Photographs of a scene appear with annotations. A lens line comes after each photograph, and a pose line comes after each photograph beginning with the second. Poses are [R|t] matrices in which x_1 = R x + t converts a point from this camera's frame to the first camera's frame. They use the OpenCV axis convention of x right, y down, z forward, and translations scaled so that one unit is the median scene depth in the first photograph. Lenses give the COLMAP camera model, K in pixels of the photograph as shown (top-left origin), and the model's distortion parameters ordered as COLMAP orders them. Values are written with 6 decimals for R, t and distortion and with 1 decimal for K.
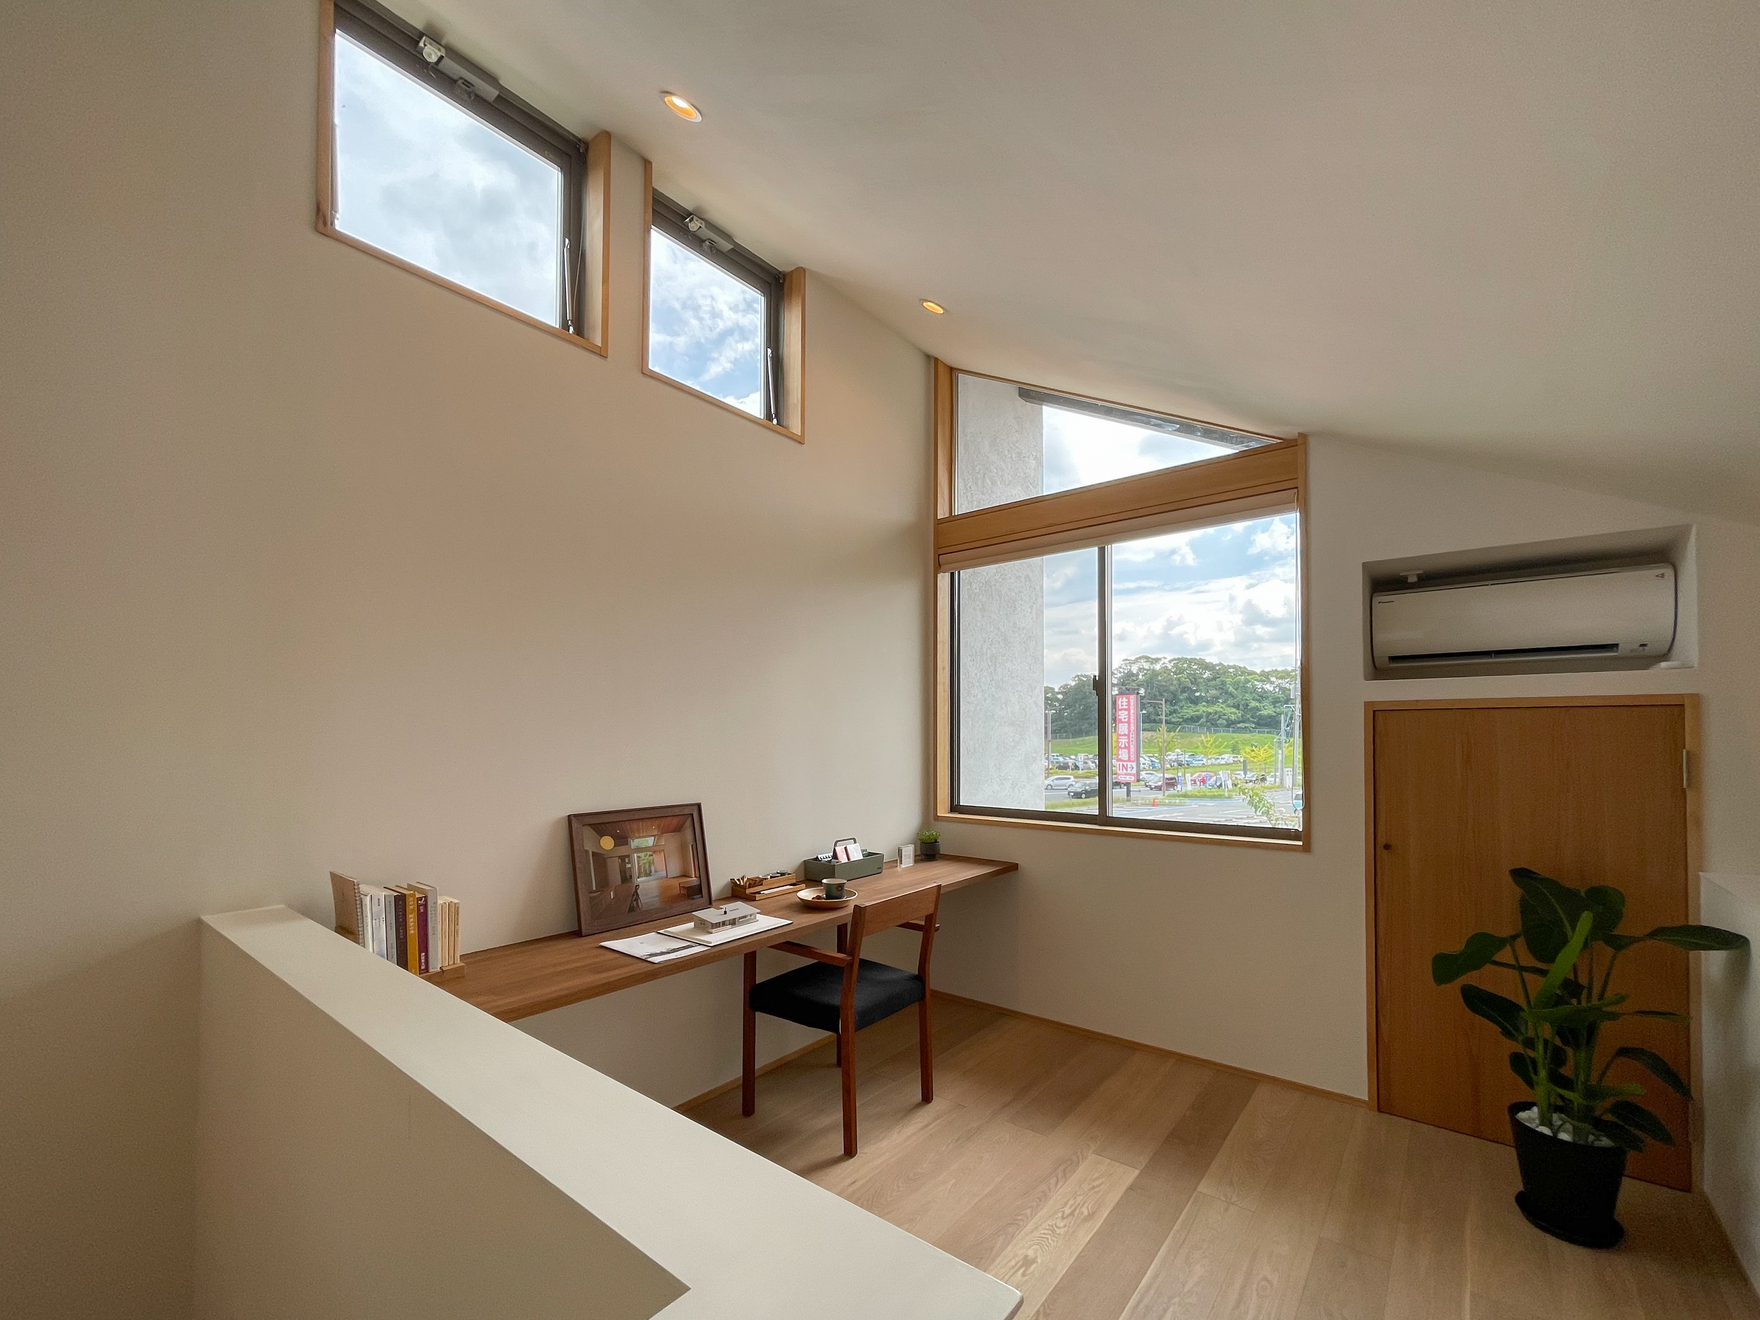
lens RADIAL K [[735.1, 0, 884.8], [0, 735.1, 724.0], [0, 0, 1]] dist [0.007399, -0.000133]
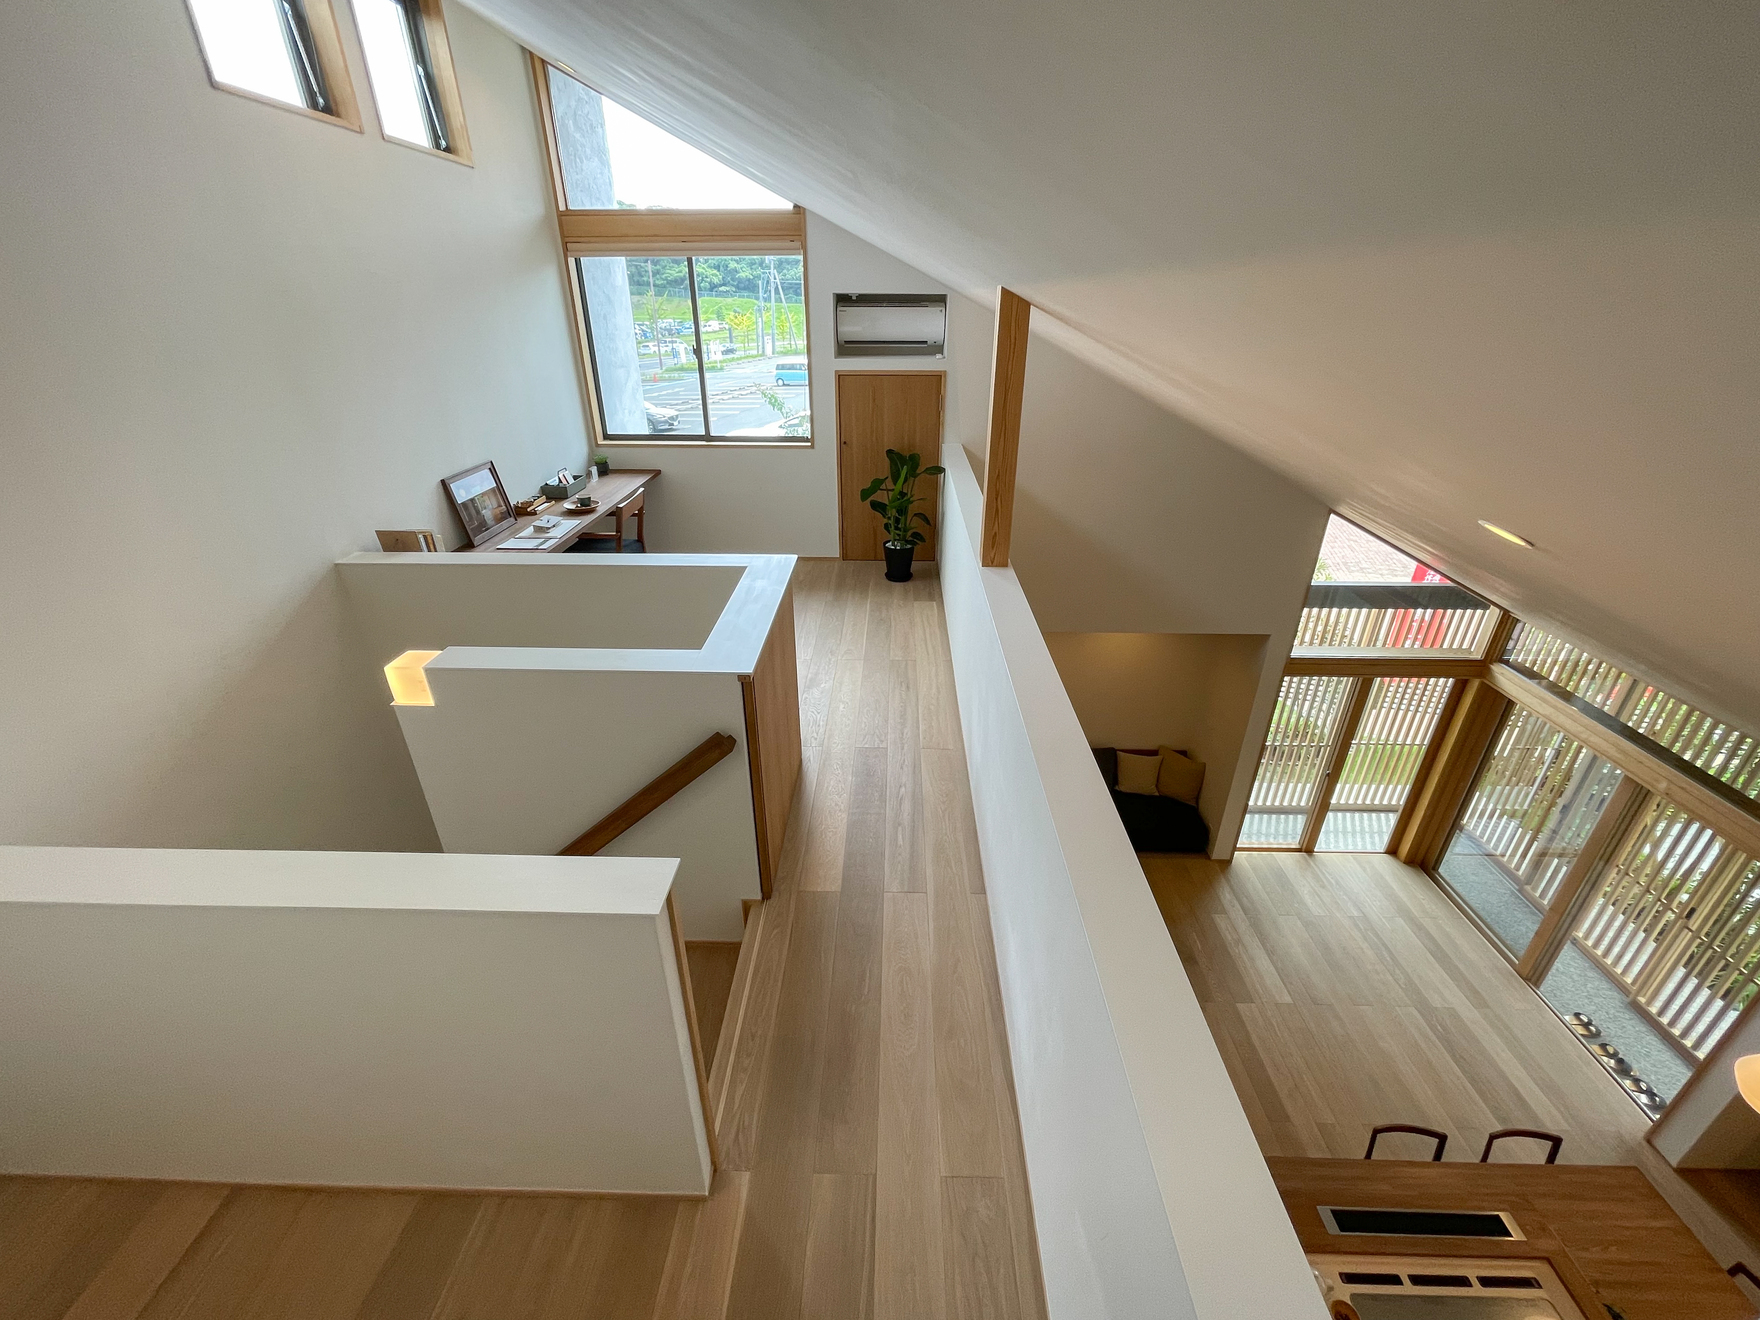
lens RADIAL K [[734.0, 0, 880.0], [0, 734.0, 660.0], [0, 0, 1]] dist [0.014872, 0.000111]
pose [[0.798931, -0.266865, 0.538972, -0.571285], [-0.012965, 0.888313, 0.459055, -0.260502], [-0.601282, -0.373741, 0.706242, -0.825634]]
